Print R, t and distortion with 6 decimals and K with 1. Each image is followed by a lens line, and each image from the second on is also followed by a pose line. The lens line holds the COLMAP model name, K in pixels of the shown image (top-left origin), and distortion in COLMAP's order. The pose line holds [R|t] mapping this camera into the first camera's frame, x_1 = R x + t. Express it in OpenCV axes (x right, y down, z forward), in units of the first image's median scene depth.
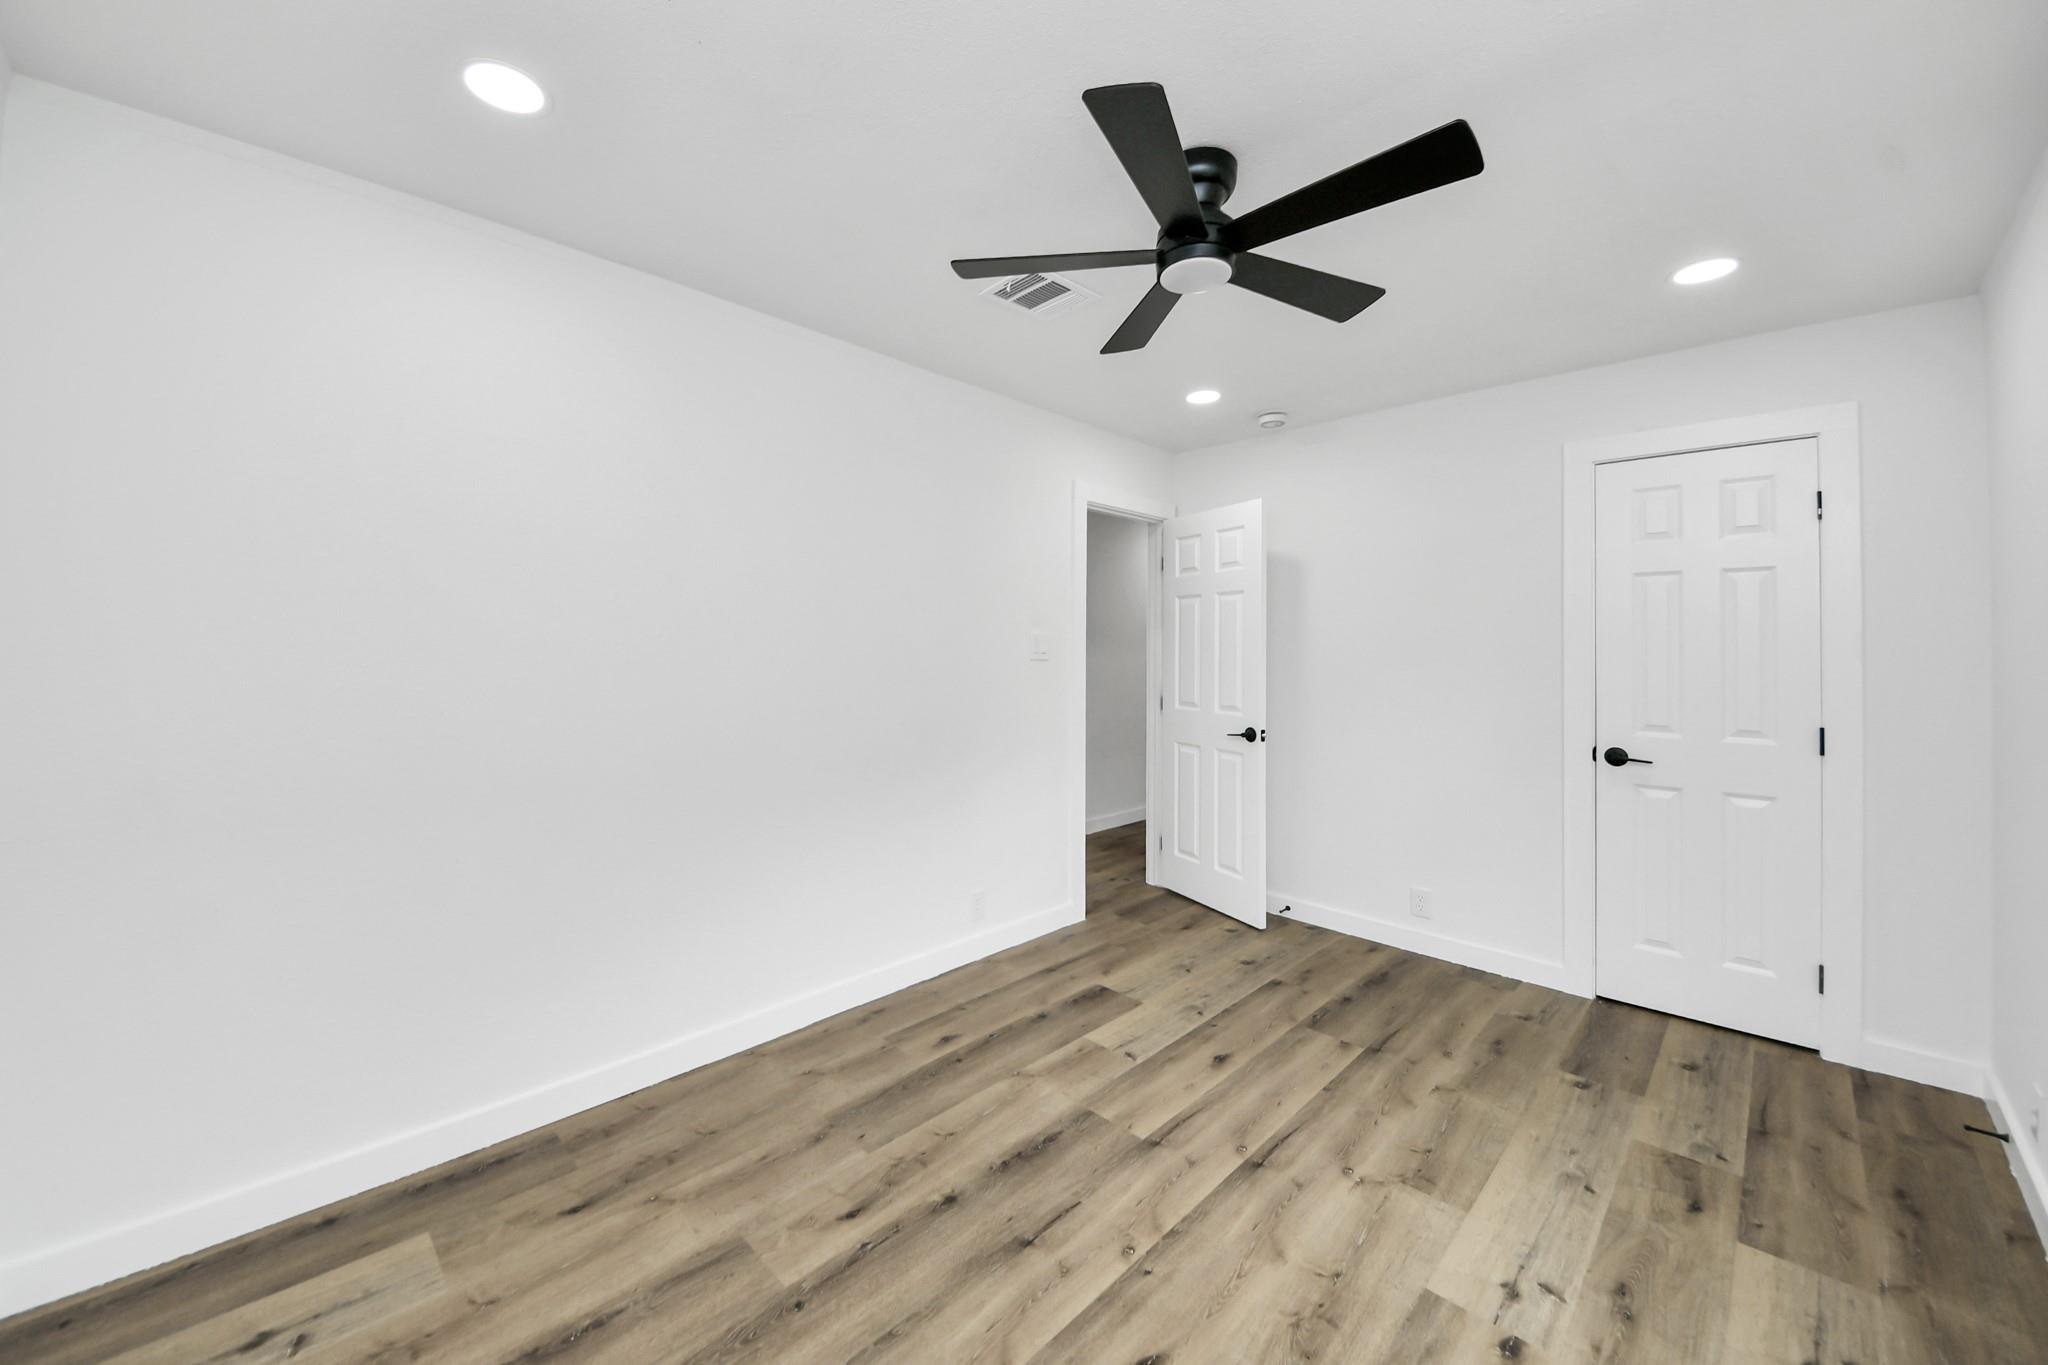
lens RADIAL K [[745.1, 0, 1018.0], [0, 745.1, 699.8], [0, 0, 1]] dist [0.024372, -0.016759]
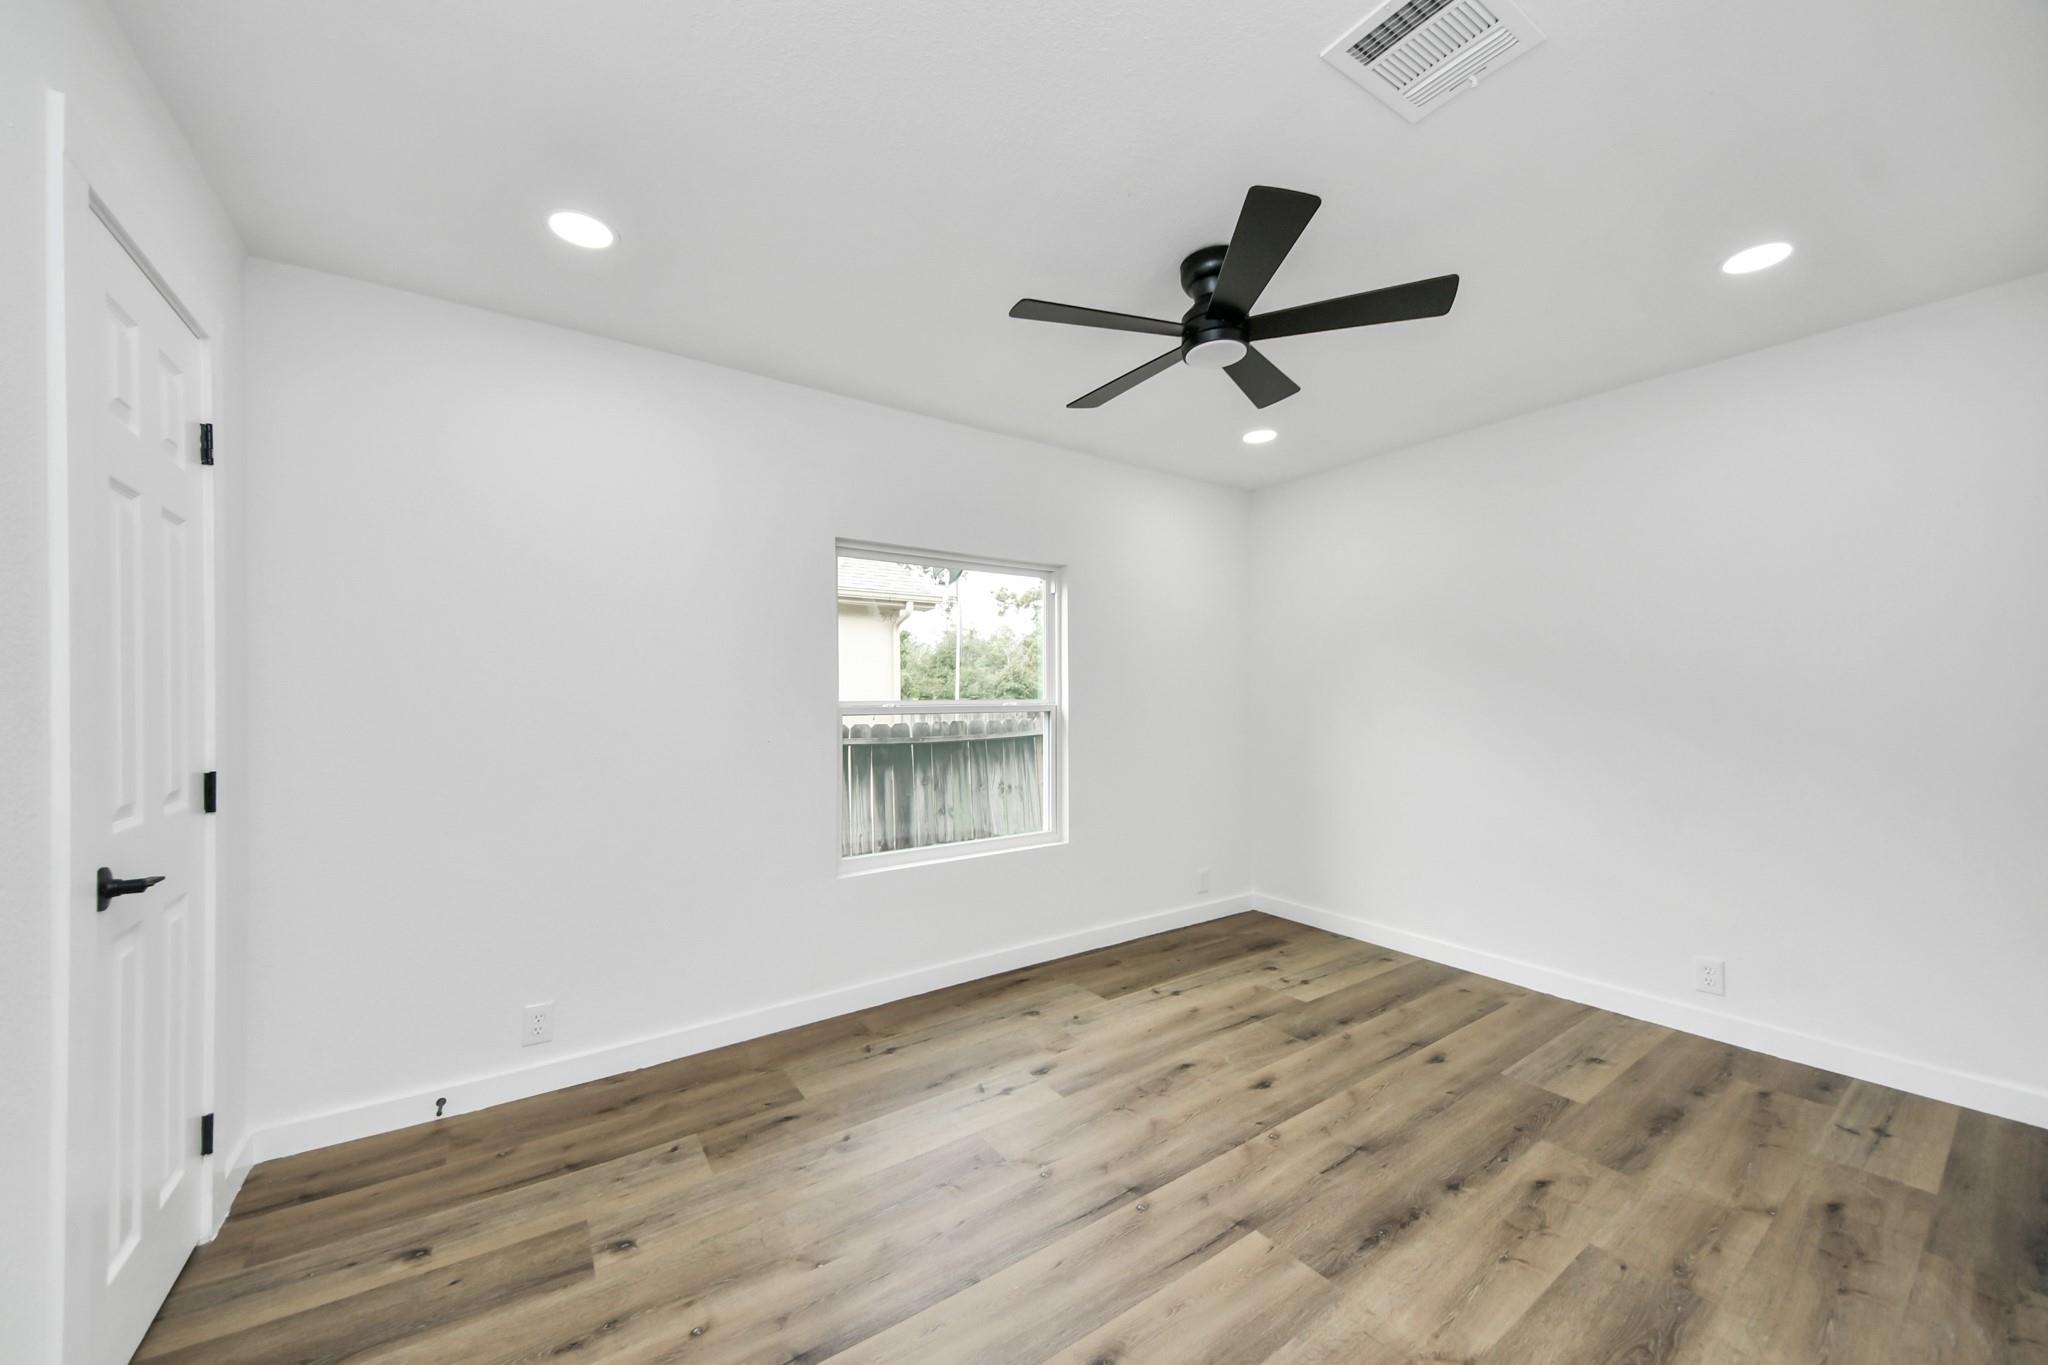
lens RADIAL K [[749.4, 0, 1036.0], [0, 749.4, 683.7], [0, 0, 1]] dist [0.023415, -0.017331]
pose [[-0.986377, -0.004030, 0.164453, 0.294631], [0.003796, 0.998876, 0.047249, -0.076026], [-0.164458, 0.047230, -0.985253, 1.996598]]
